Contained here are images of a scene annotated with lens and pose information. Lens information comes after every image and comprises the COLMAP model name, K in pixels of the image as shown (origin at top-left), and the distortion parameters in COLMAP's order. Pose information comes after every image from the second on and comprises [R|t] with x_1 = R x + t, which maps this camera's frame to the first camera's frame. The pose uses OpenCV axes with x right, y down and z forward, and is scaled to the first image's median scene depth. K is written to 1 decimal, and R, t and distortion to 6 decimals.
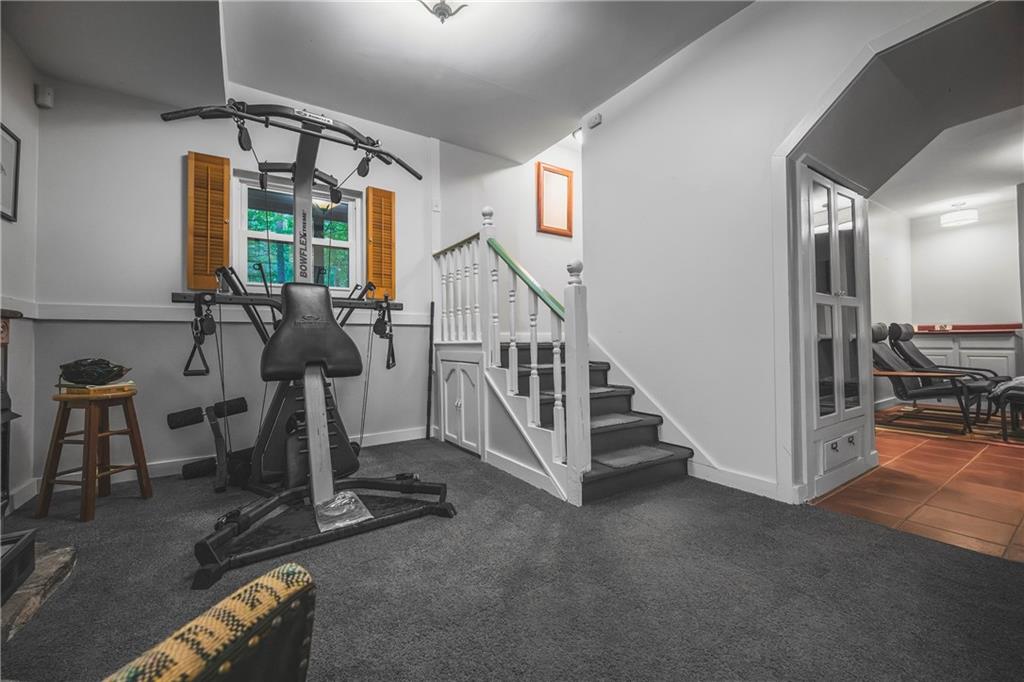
lens RADIAL K [[397.6, 0, 514.3], [0, 397.6, 341.1], [0, 0, 1]] dist [-0.002569, -0.000016]
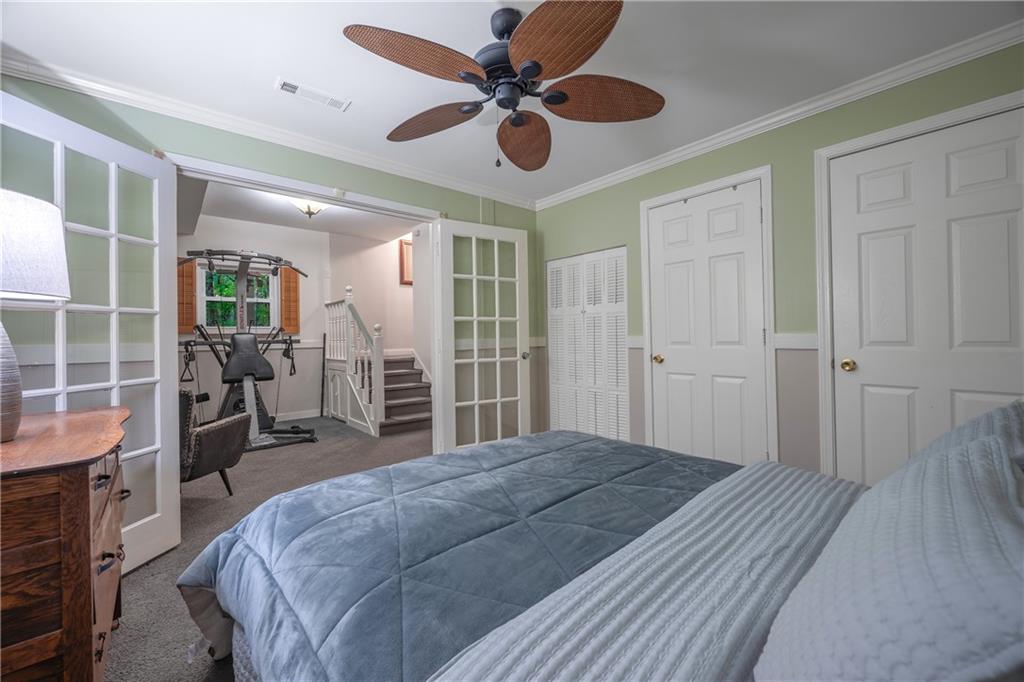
lens RADIAL K [[402.7, 0, 512.1], [0, 402.7, 337.5], [0, 0, 1]] dist [0.000350, 0.000162]
pose [[0.992921, -0.007112, 0.118565, 0.496210], [0.006863, 0.999973, 0.002503, -0.108506], [-0.118579, -0.001671, 0.992943, -1.011118]]
